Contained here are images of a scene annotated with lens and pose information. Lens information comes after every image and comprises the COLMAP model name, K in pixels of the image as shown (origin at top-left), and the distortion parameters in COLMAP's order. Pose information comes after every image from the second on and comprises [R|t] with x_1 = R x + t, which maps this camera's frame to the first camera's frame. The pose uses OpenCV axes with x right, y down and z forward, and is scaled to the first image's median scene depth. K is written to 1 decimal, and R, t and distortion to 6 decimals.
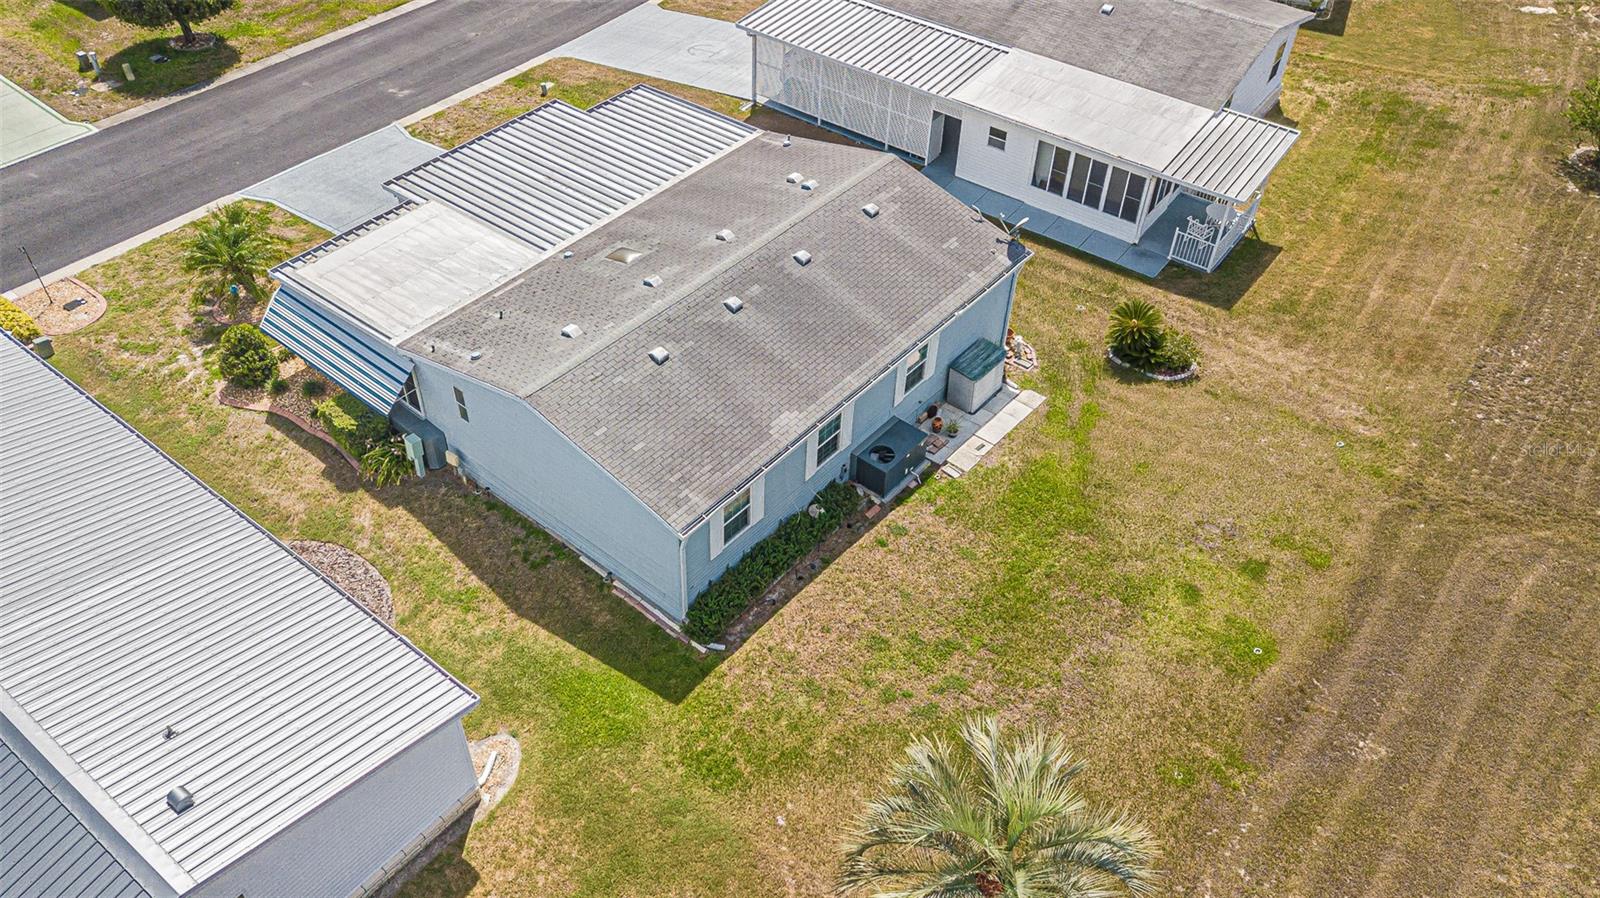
lens RADIAL K [[1230.8, 0, 801.5], [0, 1230.8, 446.5], [0, 0, 1]] dist [0.026137, 0.002192]
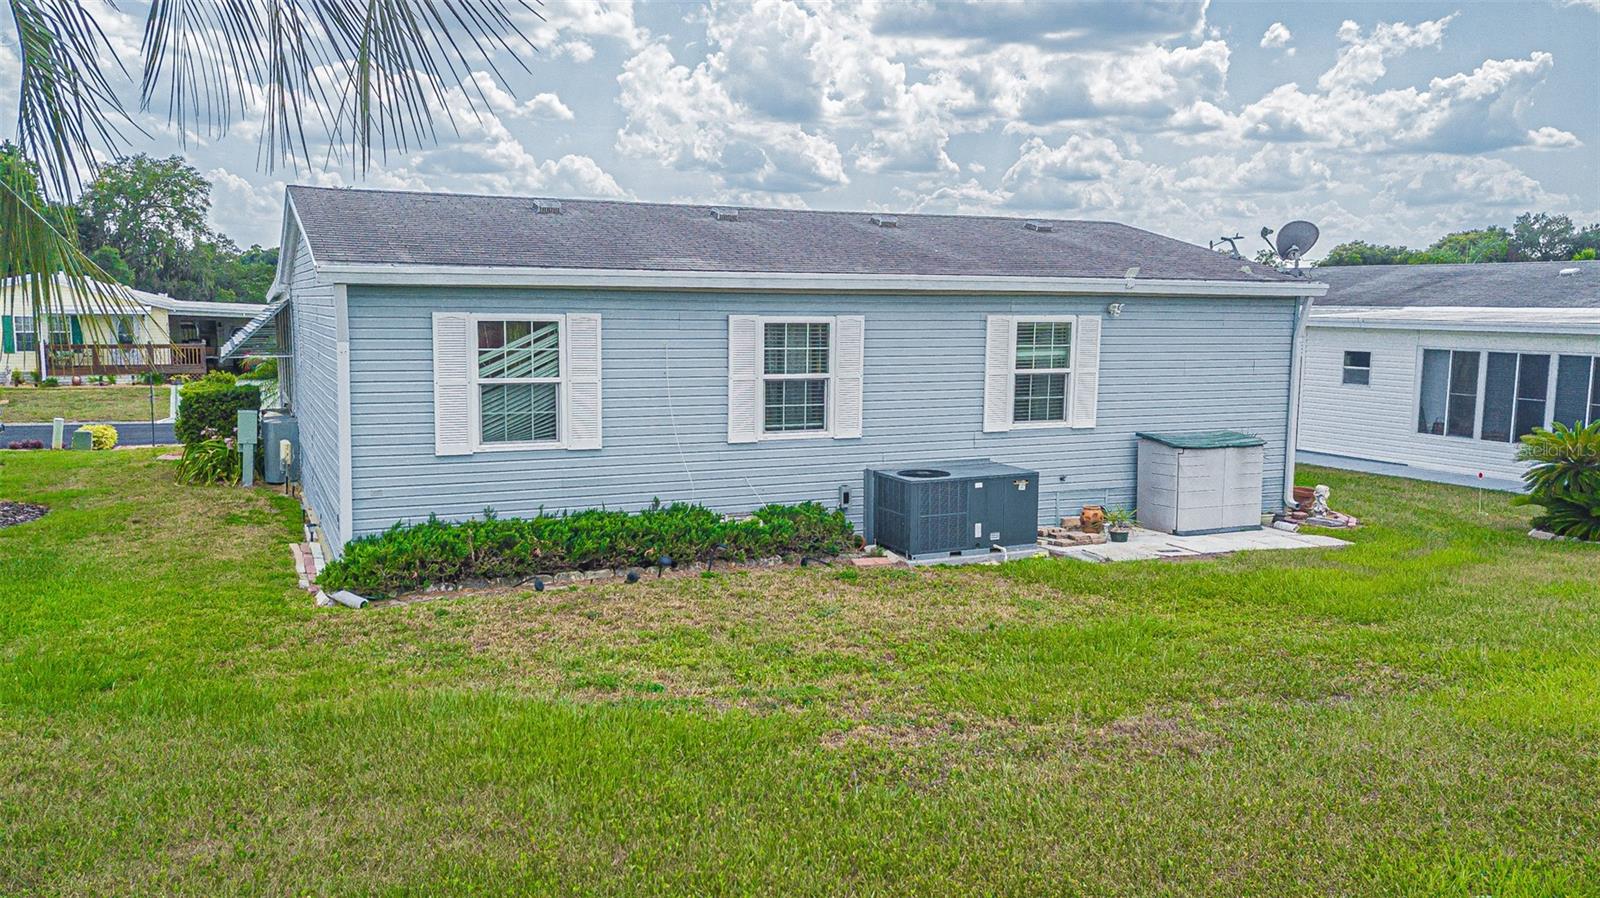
lens RADIAL K [[1220.2, 0, 800.8], [0, 1220.2, 458.9], [0, 0, 1]] dist [0.024078, 0.007906]
pose [[0.903403, 0.040295, -0.426895, 0.212213], [-0.285617, 0.799112, -0.529001, 0.253812], [0.319821, 0.599830, 0.733430, 0.583992]]
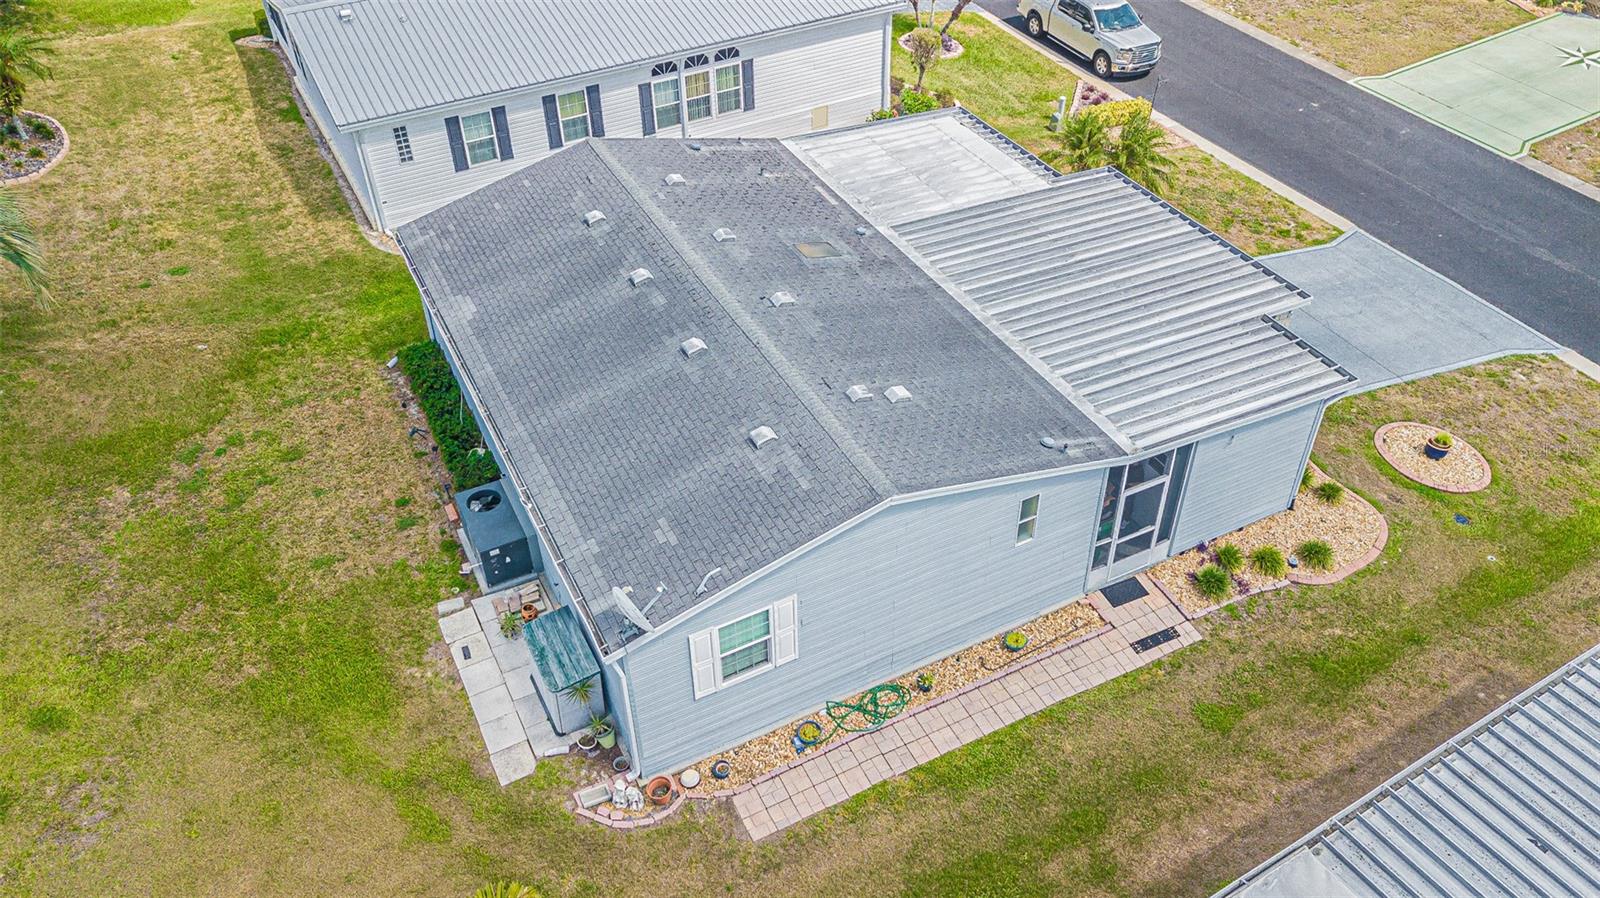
lens RADIAL K [[1219.8, 0, 803.5], [0, 1219.8, 442.3], [0, 0, 1]] dist [0.019177, 0.005843]
pose [[-0.398885, 0.576343, -0.713245, 0.479943], [-0.627411, 0.395717, 0.670644, -0.608590], [0.668765, 0.715008, 0.203758, 0.887733]]
